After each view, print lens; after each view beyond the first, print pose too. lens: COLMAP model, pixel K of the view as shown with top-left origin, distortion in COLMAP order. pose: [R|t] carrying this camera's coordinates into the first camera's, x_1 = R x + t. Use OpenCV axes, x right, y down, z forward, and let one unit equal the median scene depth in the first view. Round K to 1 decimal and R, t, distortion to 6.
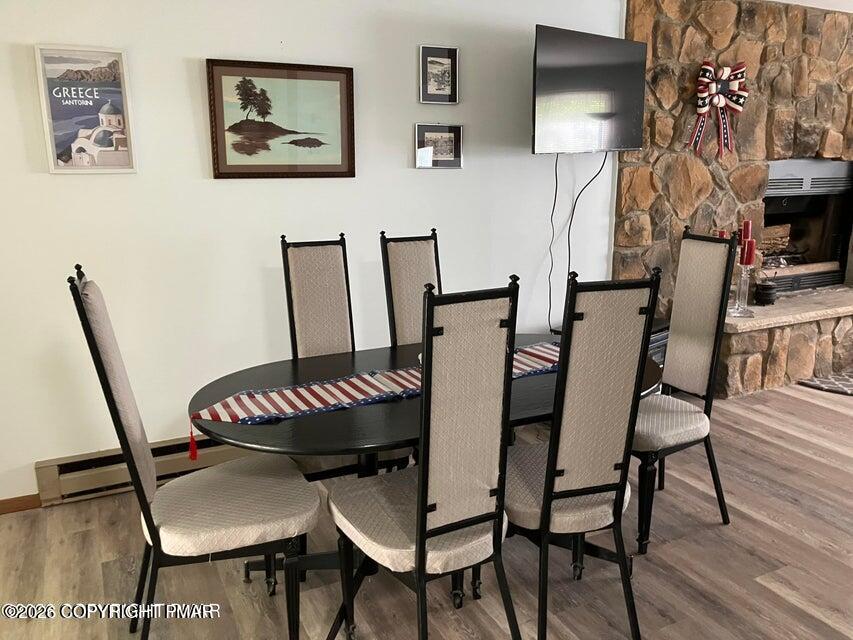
lens RADIAL K [[698.5, 0, 426.5], [0, 698.5, 320.0], [0, 0, 1]] dist [0.007128, -0.017132]
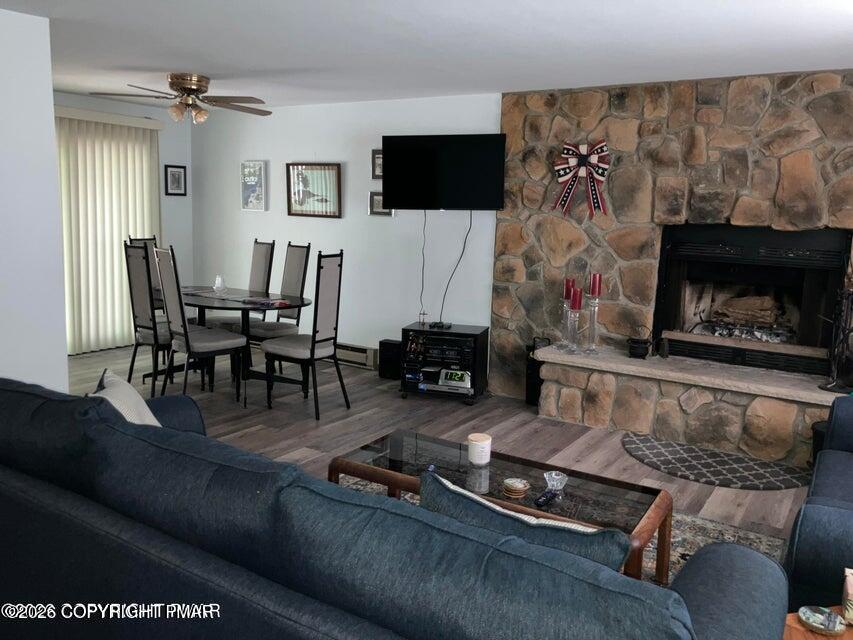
lens RADIAL K [[698.5, 0, 426.5], [0, 698.5, 320.0], [0, 0, 1]] dist [0.007128, -0.017132]
pose [[0.506230, 0.160969, -0.847243, 1.322228], [-0.223621, 0.973325, 0.051310, -0.066231], [0.832901, 0.163487, 0.528722, 0.179880]]
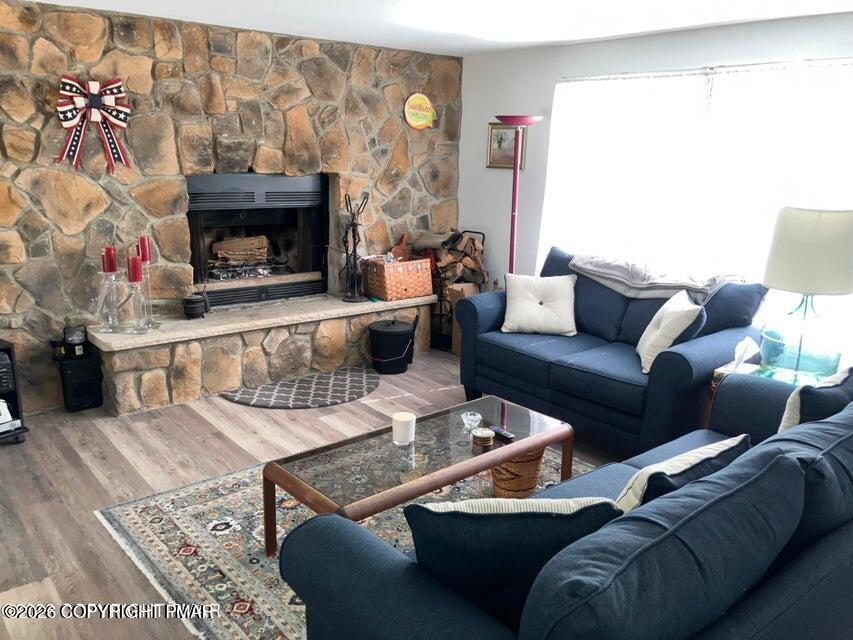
lens RADIAL K [[698.5, 0, 426.5], [0, 698.5, 320.0], [0, 0, 1]] dist [0.007128, -0.017132]
pose [[0.973749, -0.022426, 0.226517, 0.635414], [0.018556, 0.999643, 0.019201, -0.035456], [-0.226866, -0.014493, 0.973818, -0.065622]]
